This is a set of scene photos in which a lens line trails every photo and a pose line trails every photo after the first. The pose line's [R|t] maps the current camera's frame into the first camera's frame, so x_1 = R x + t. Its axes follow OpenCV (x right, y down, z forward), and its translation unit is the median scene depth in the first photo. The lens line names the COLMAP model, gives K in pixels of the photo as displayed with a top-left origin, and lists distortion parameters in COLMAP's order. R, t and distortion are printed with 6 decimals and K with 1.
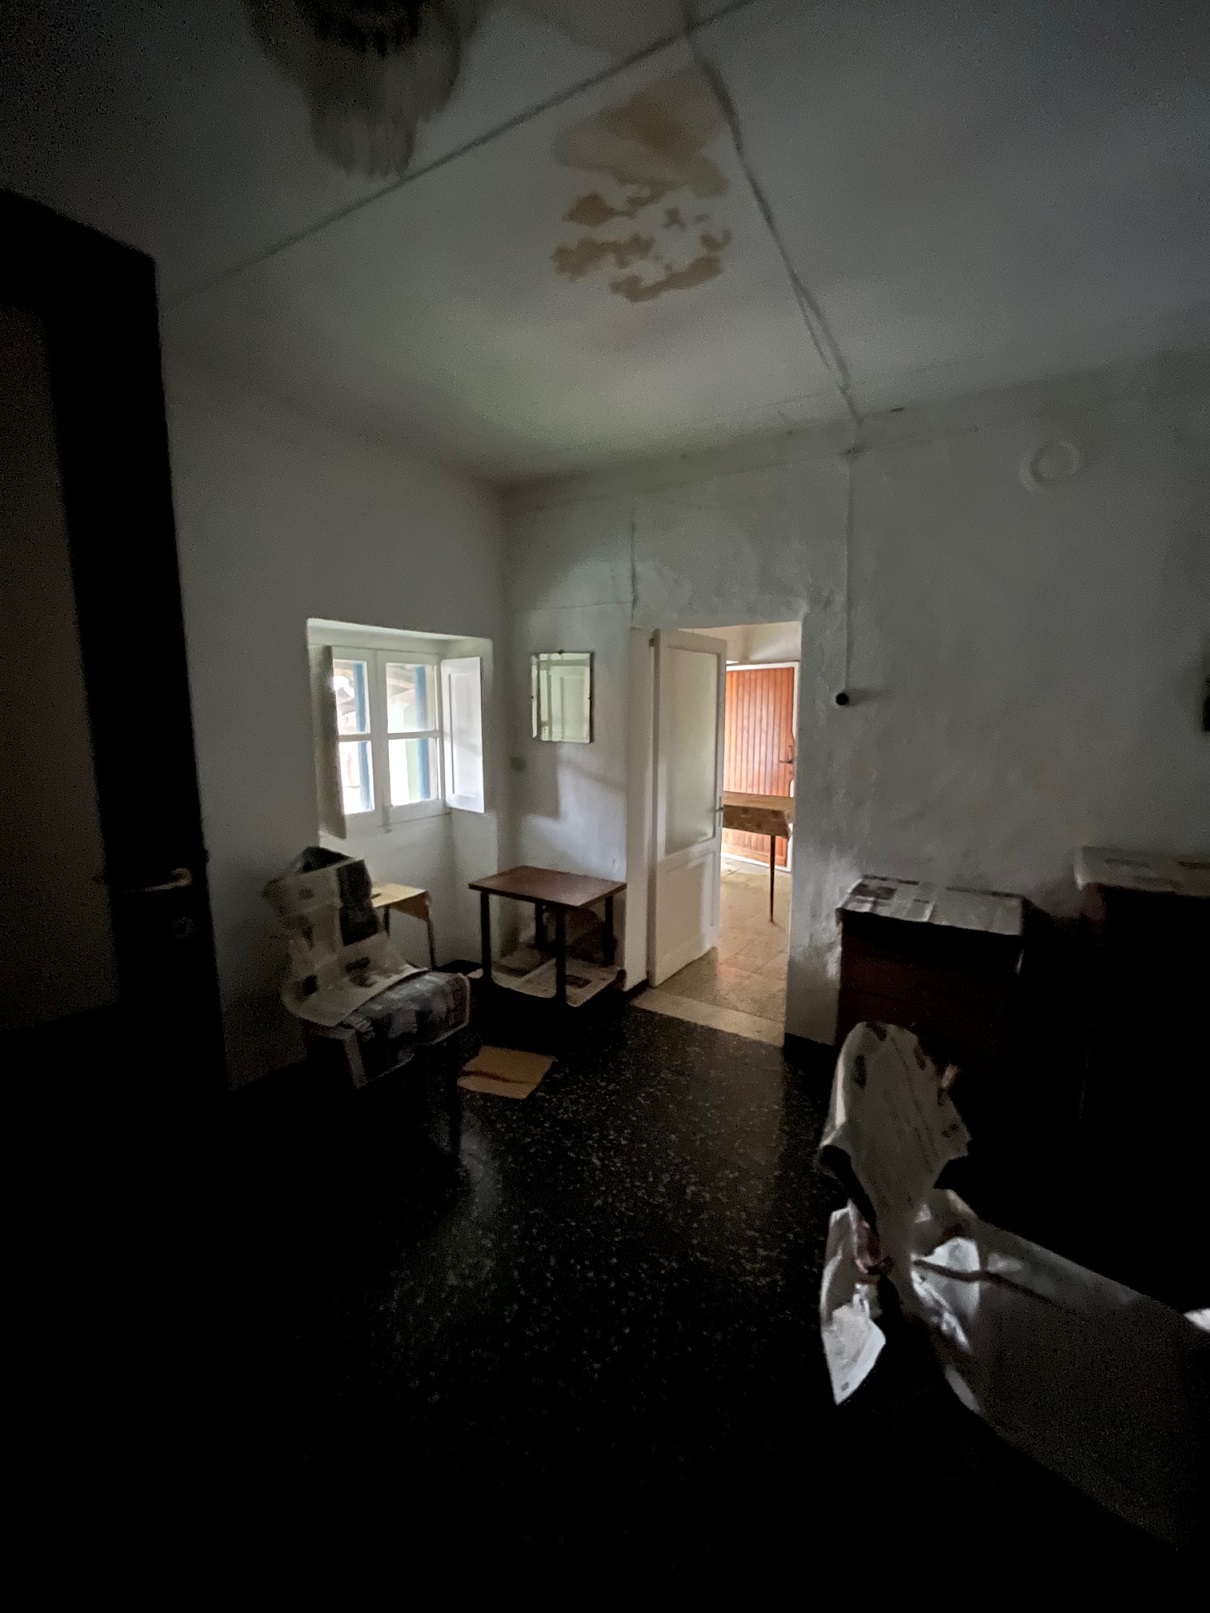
lens RADIAL K [[644.5, 0, 600.9], [0, 644.5, 804.1], [0, 0, 1]] dist [-0.002900, 0.000594]
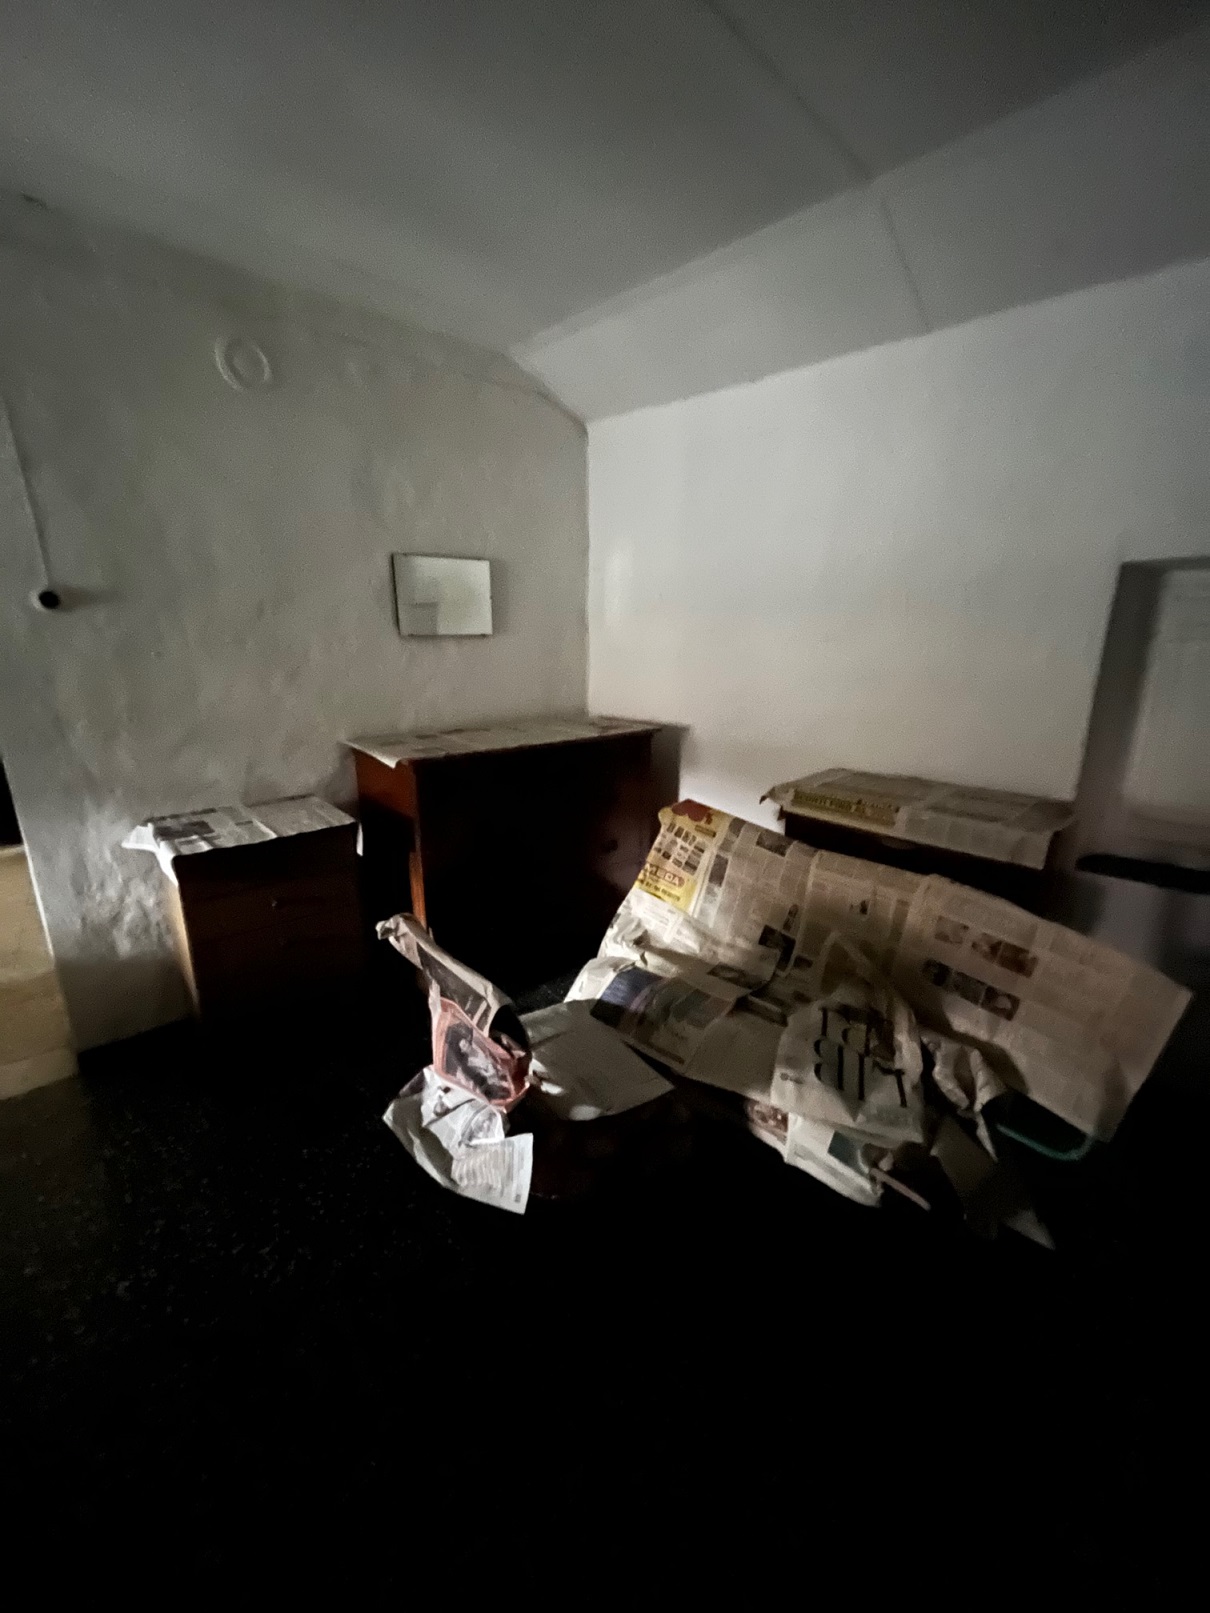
lens RADIAL K [[644.5, 0, 602.7], [0, 644.5, 804.2], [0, 0, 1]] dist [-0.002900, 0.000594]
pose [[0.280296, -0.242909, 0.928671, -0.217610], [0.141544, 0.967336, 0.210301, -0.000171], [-0.949421, 0.072501, 0.305523, 0.204828]]
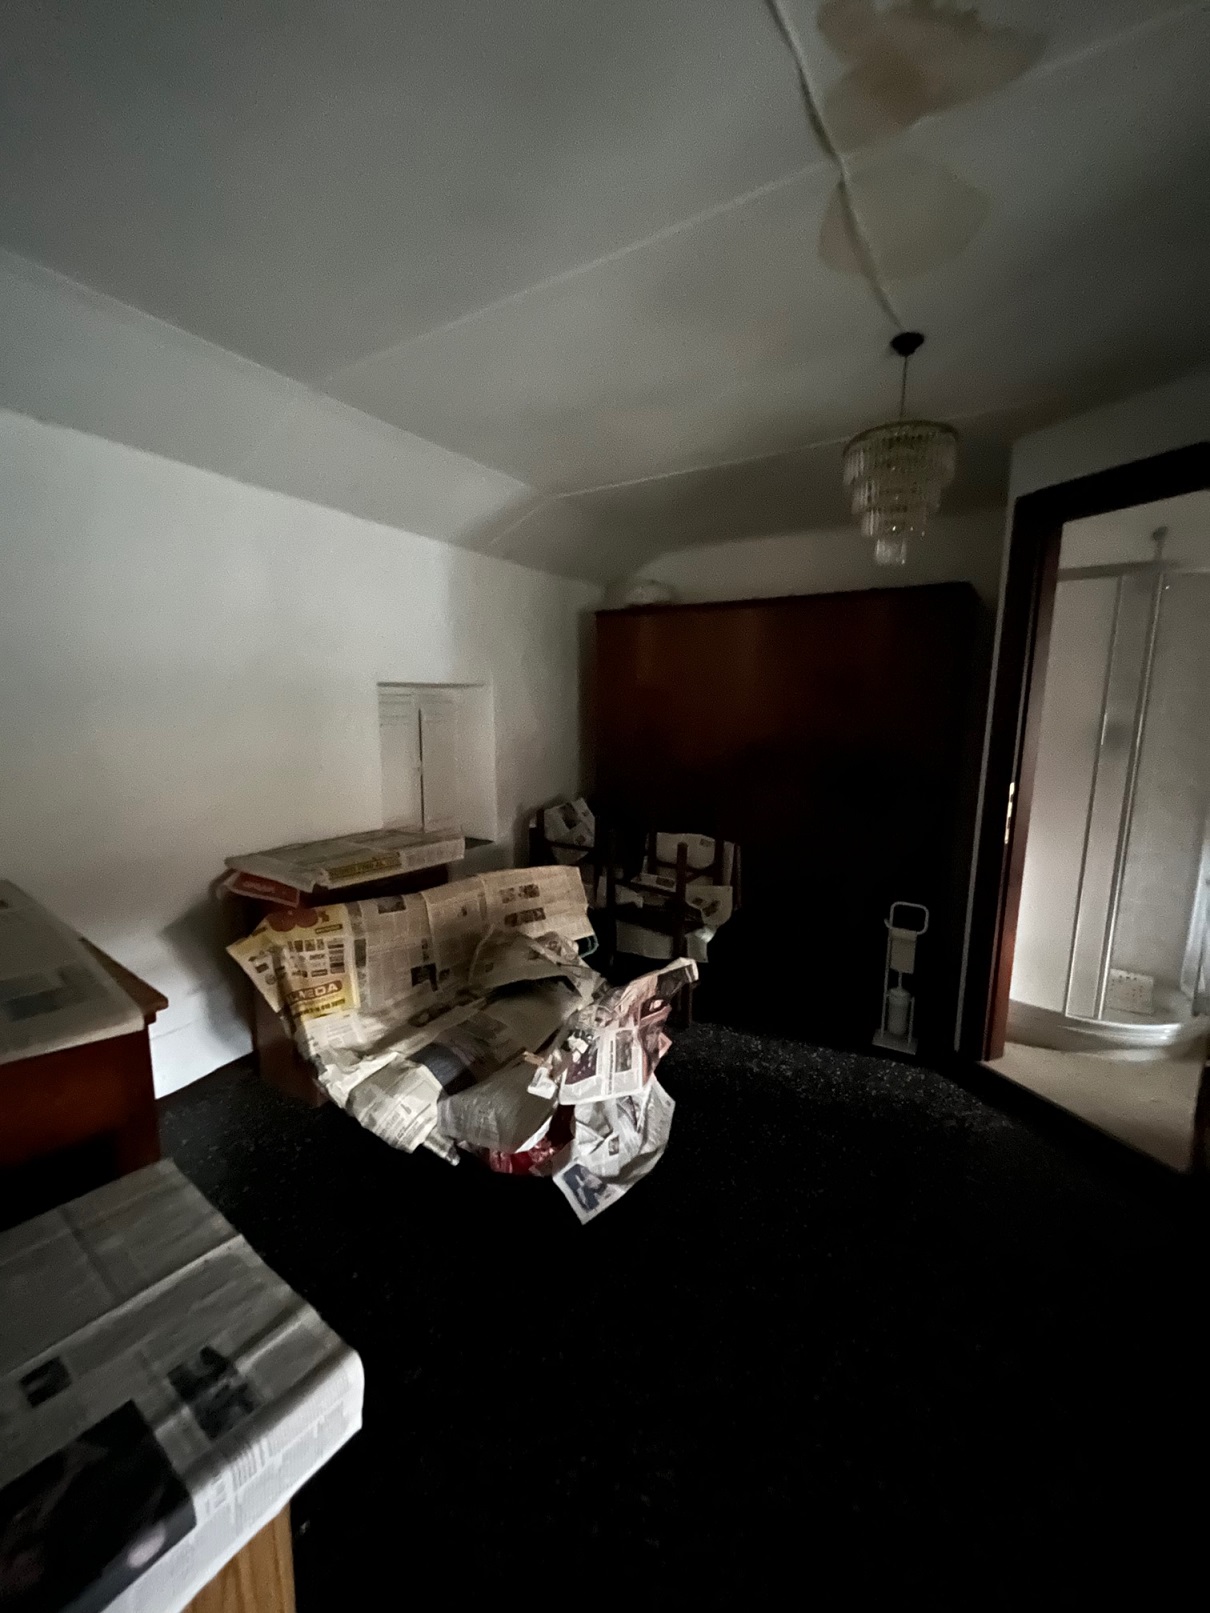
lens RADIAL K [[644.5, 0, 603.4], [0, 644.5, 806.2], [0, 0, 1]] dist [-0.002900, 0.000594]
pose [[-0.995772, -0.025252, 0.088318, 0.192253], [0.002662, 0.953134, 0.302538, -0.190400], [-0.091819, 0.301494, -0.949037, 1.119136]]
